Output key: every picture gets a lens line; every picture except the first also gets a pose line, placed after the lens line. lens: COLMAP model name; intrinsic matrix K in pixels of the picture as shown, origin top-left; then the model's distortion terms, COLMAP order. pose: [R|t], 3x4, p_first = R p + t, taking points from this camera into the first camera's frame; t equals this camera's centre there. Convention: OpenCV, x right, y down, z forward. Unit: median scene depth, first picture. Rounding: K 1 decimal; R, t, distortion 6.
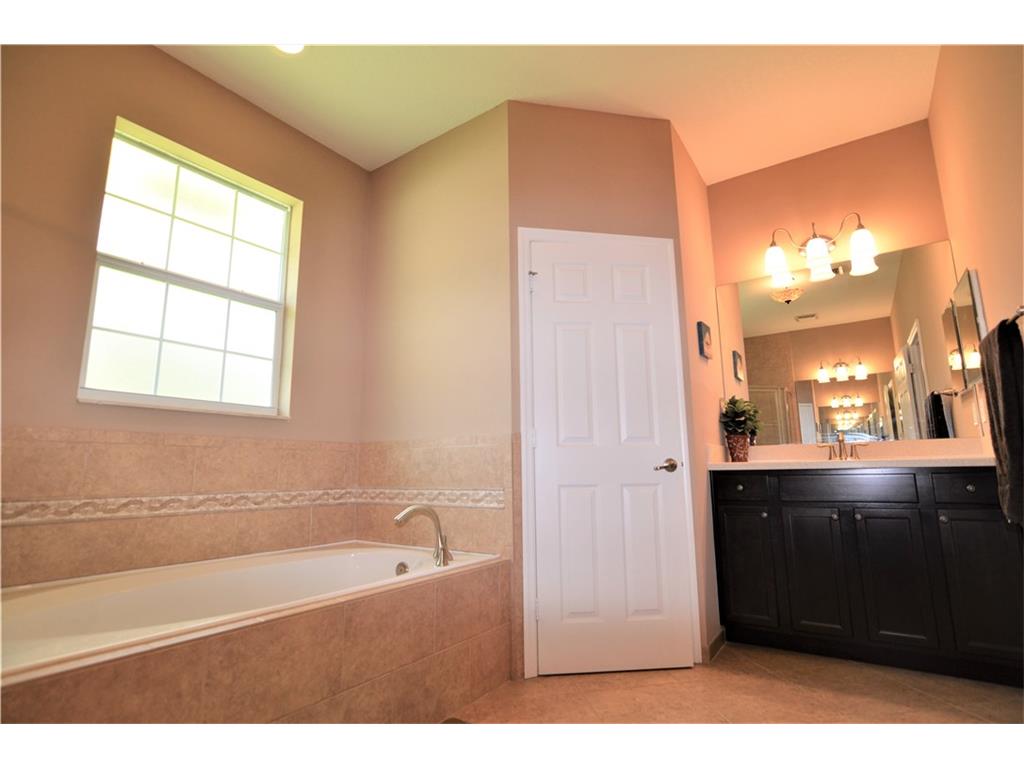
lens RADIAL K [[505.6, 0, 512.0], [0, 505.6, 384.0], [0, 0, 1]] dist [-0.036447, 0.012753]
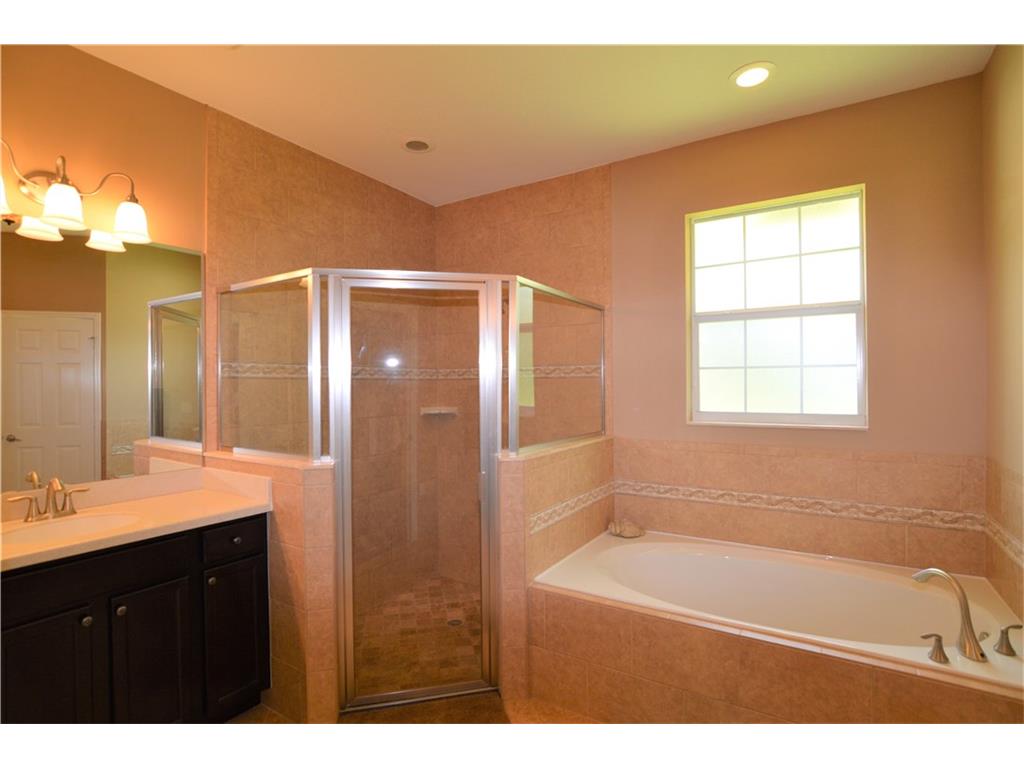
lens RADIAL K [[505.6, 0, 512.0], [0, 505.6, 384.0], [0, 0, 1]] dist [-0.036447, 0.012753]
pose [[0.050958, 0.009820, -0.998653, 0.540158], [0.178441, 0.983771, 0.018779, -0.177820], [0.982630, -0.179157, 0.048379, 0.352436]]
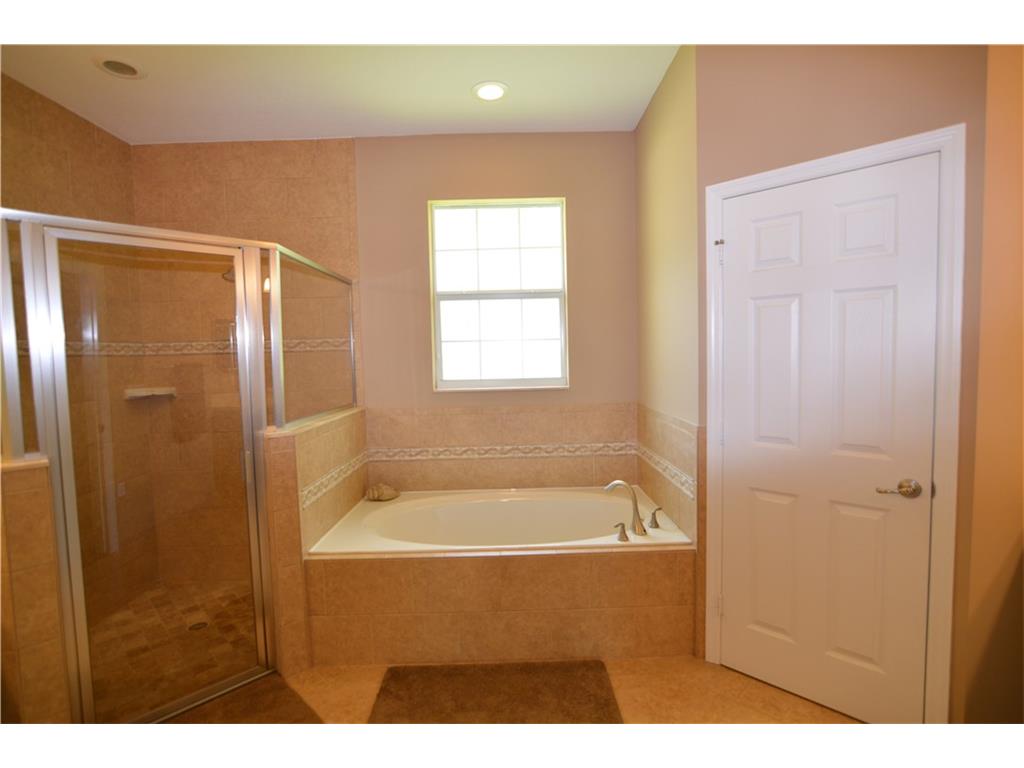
lens RADIAL K [[505.6, 0, 512.0], [0, 505.6, 384.0], [0, 0, 1]] dist [-0.036447, 0.012753]
pose [[0.578204, 0.044778, -0.814663, 0.581676], [0.157119, 0.973693, 0.165034, -0.197350], [0.800621, -0.223423, 0.555957, 0.215746]]
